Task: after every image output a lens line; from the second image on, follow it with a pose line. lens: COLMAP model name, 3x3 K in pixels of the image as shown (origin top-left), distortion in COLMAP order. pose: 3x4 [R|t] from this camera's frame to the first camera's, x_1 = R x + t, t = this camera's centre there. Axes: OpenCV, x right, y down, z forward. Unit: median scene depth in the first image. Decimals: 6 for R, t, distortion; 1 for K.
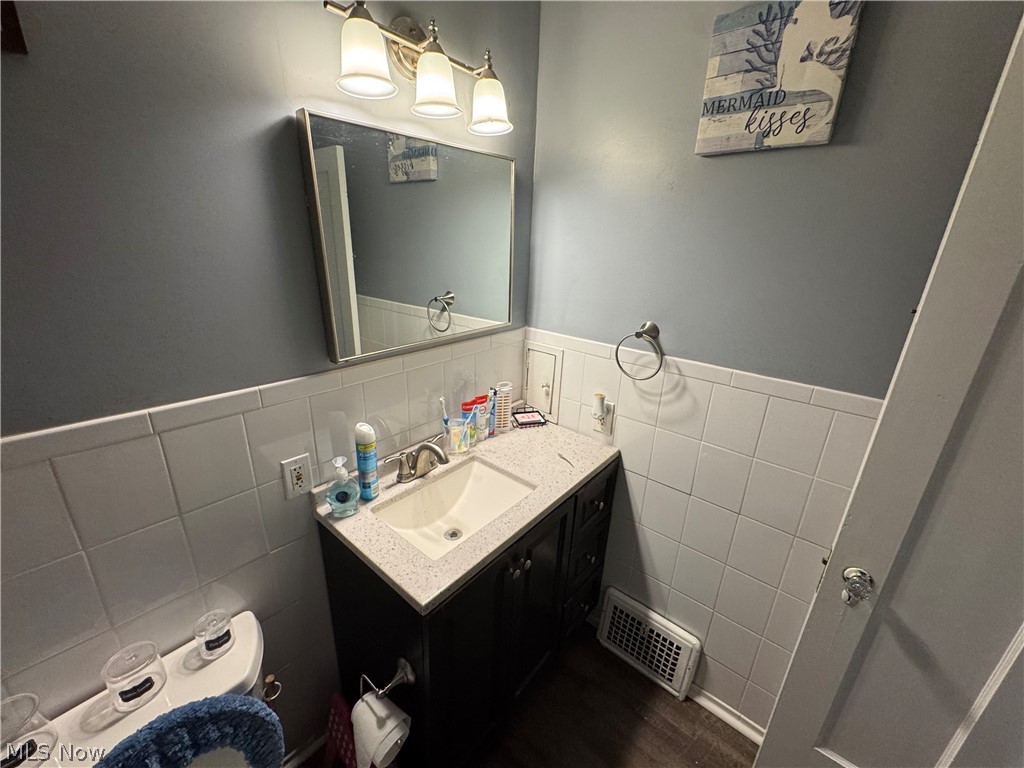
lens RADIAL K [[421.8, 0, 512.0], [0, 421.8, 384.0], [0, 0, 1]] dist [-0.000878, -0.000120]
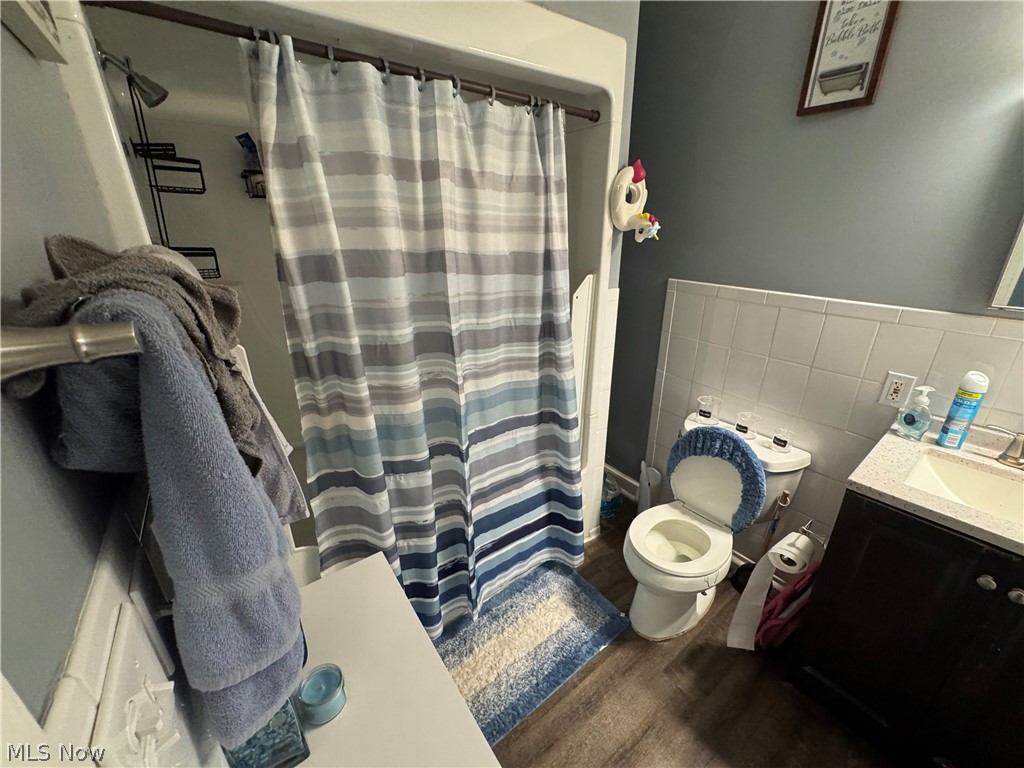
lens RADIAL K [[404.1, 0, 512.0], [0, 404.1, 384.0], [0, 0, 1]] dist [0.001520, 0.000326]
pose [[-0.232145, 0.318294, -0.919129, 0.883861], [-0.332070, 0.862236, 0.382463, 0.123177], [0.914242, 0.394002, -0.094467, 0.057800]]
